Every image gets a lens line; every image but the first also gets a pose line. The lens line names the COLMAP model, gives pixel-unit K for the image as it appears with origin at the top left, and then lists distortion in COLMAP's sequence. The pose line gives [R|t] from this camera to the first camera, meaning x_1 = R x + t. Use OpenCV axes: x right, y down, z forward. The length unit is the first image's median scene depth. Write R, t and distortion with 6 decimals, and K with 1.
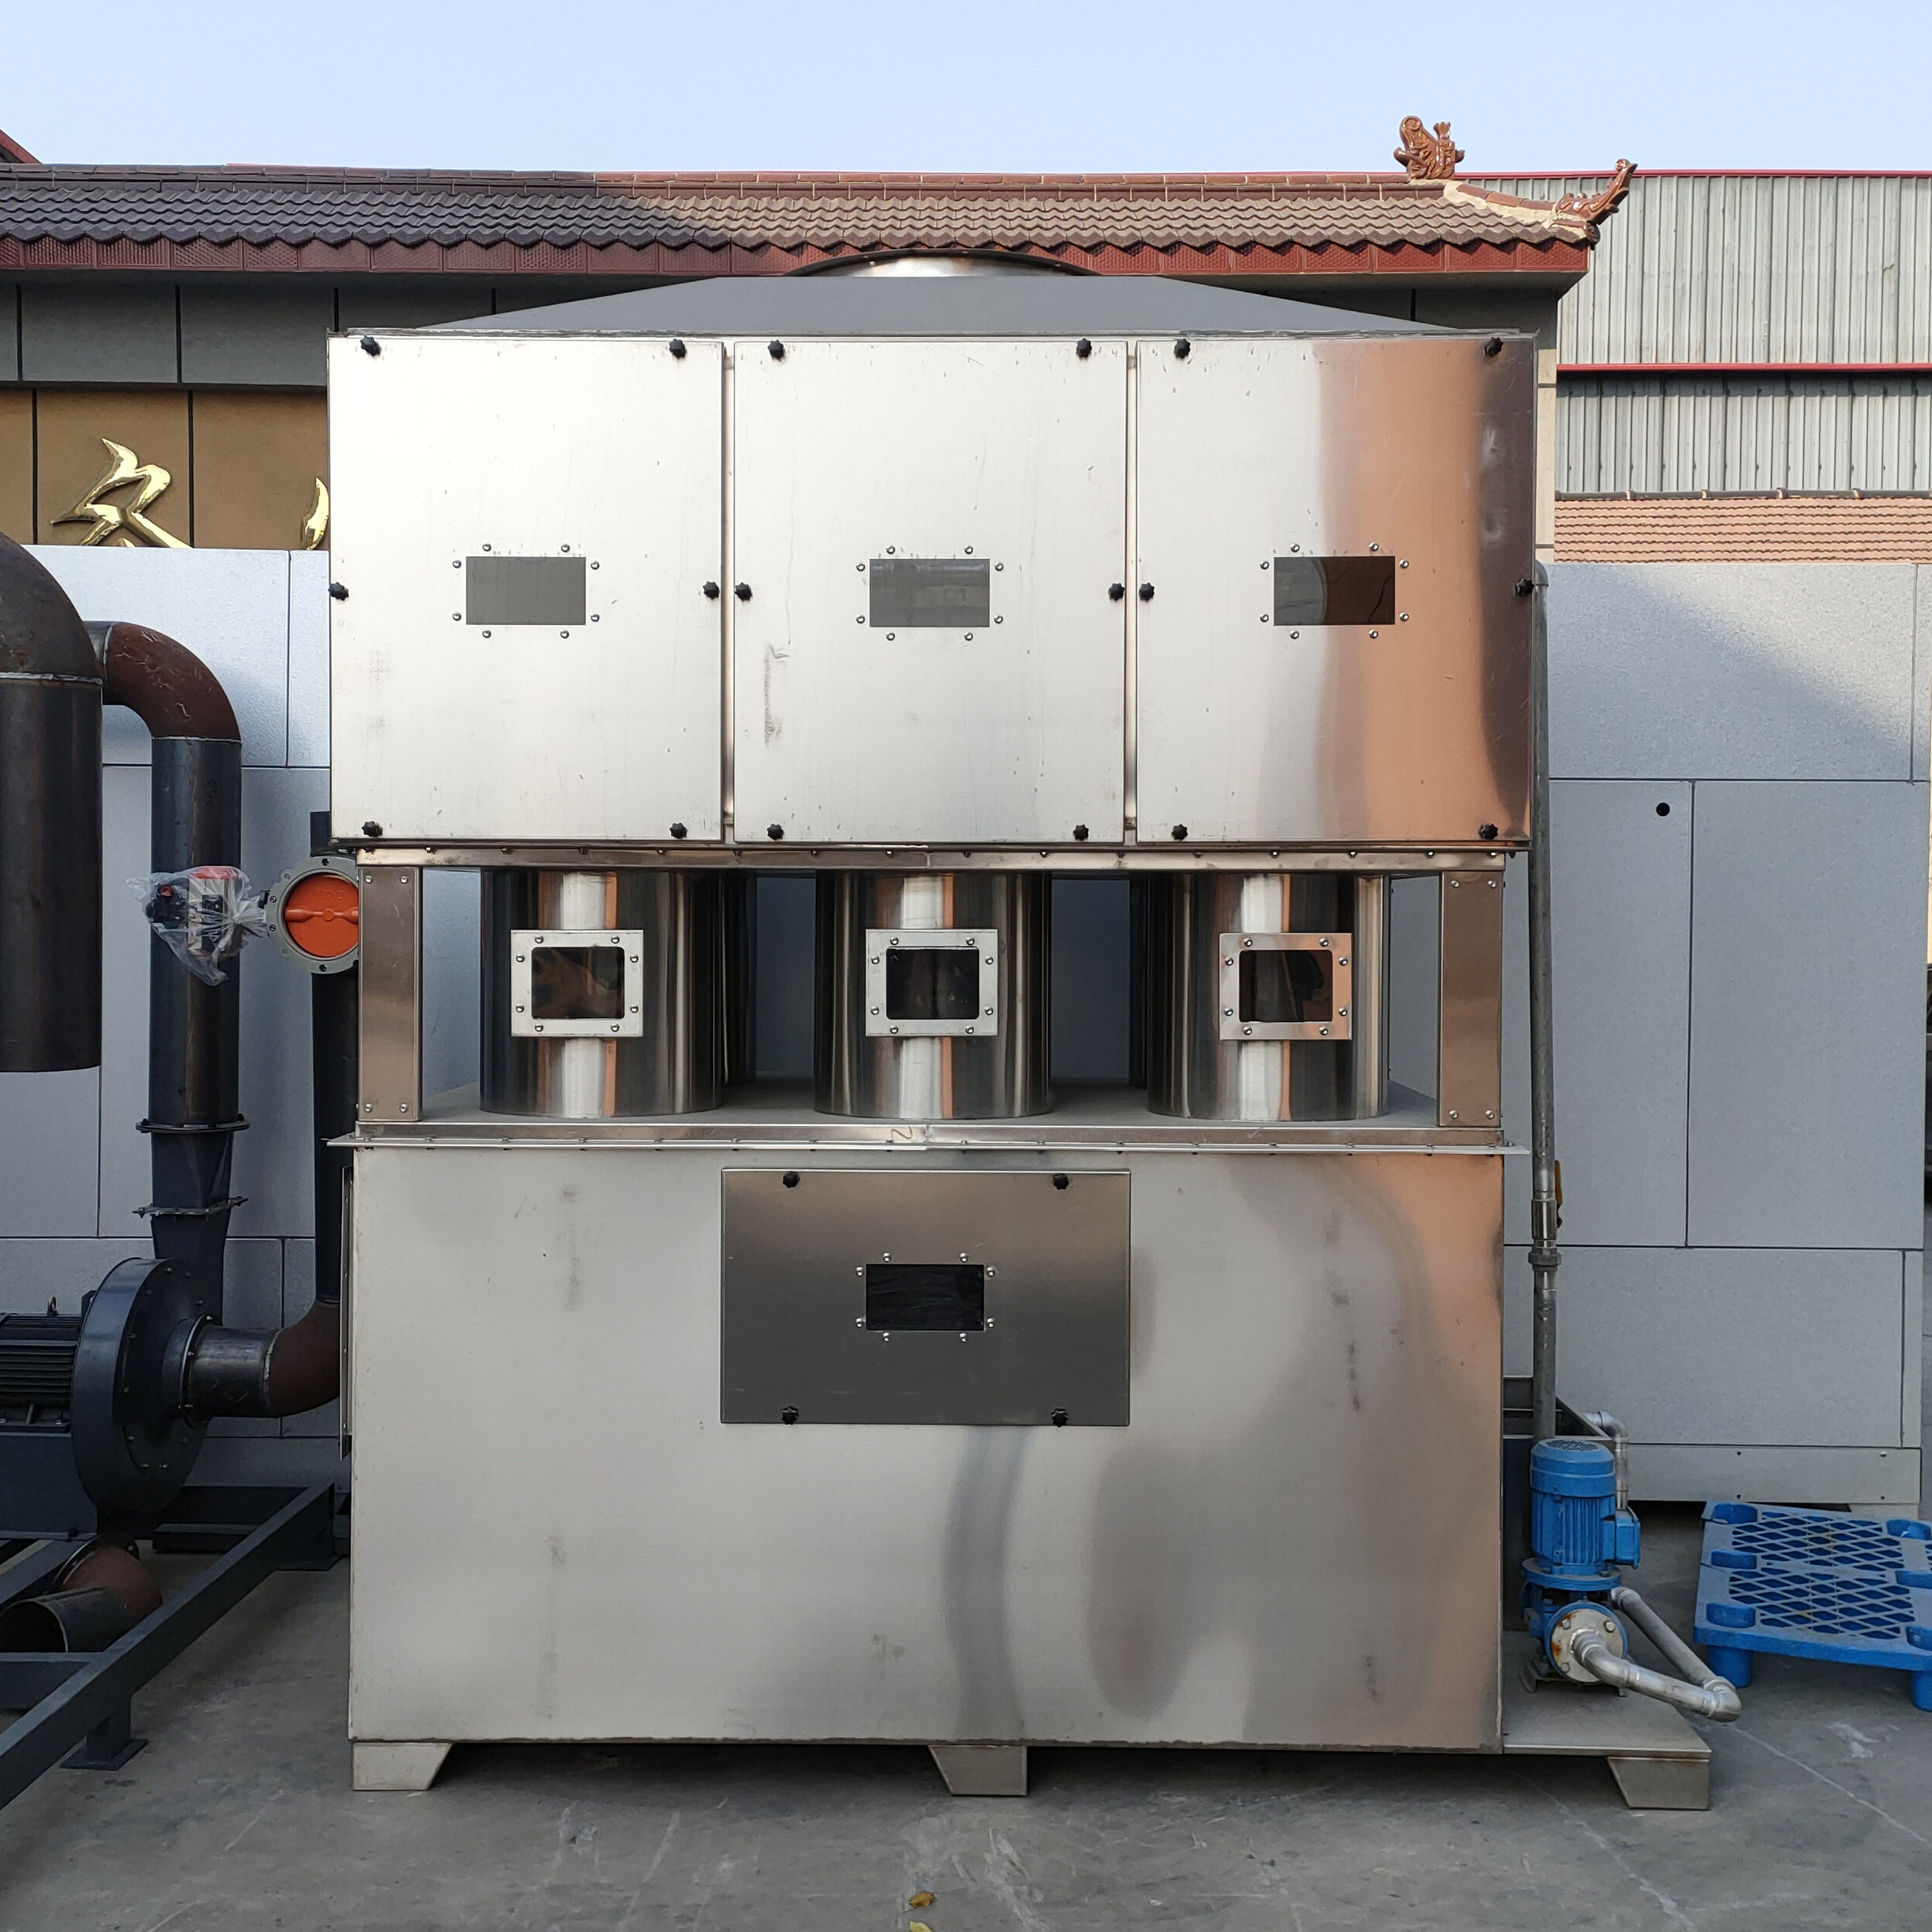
lens RADIAL K [[2506.2, 0, 966.0], [0, 2506.2, 966.0], [0, 0, 1]] dist [0.079343, -0.063707]
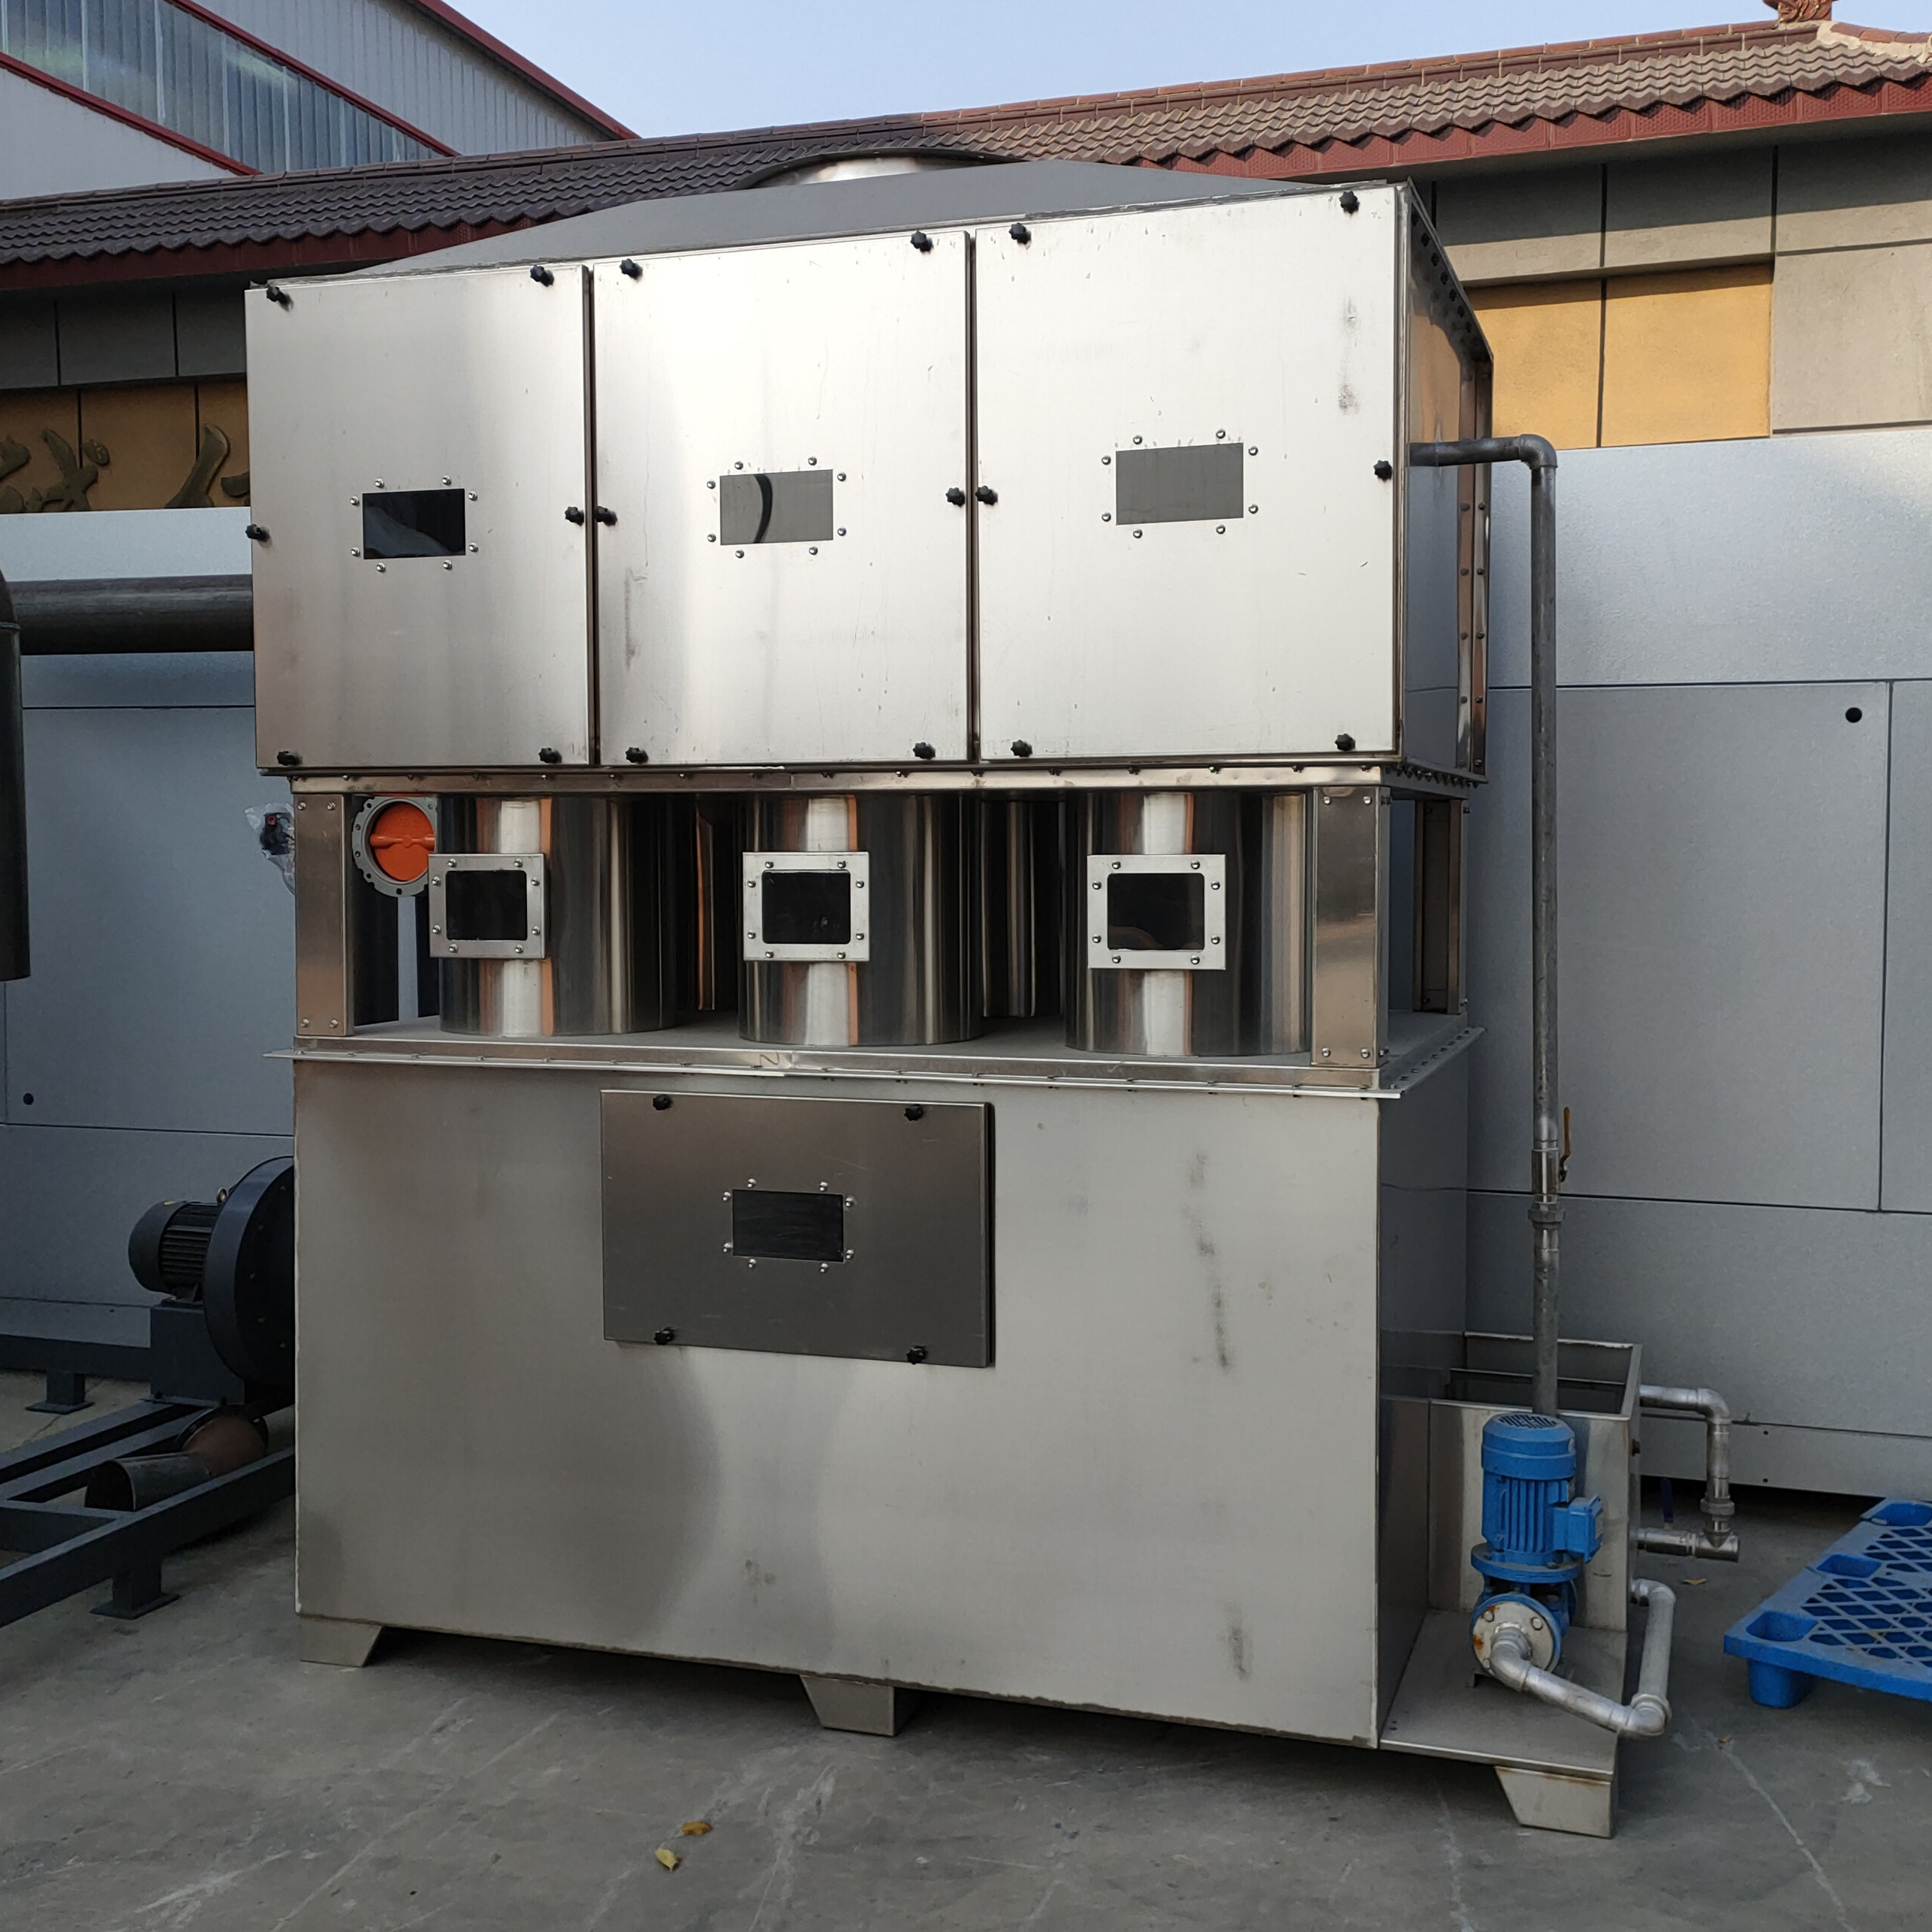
lens RADIAL K [[2430.9, 0, 858.0], [0, 2430.9, 962.2], [0, 0, 1]] dist [0.076596, -0.066808]
pose [[0.948139, 0.010927, -0.317667, 0.302253], [-0.002414, 0.999628, 0.027179, 0.002376], [0.317846, -0.025003, 0.947813, 0.100792]]
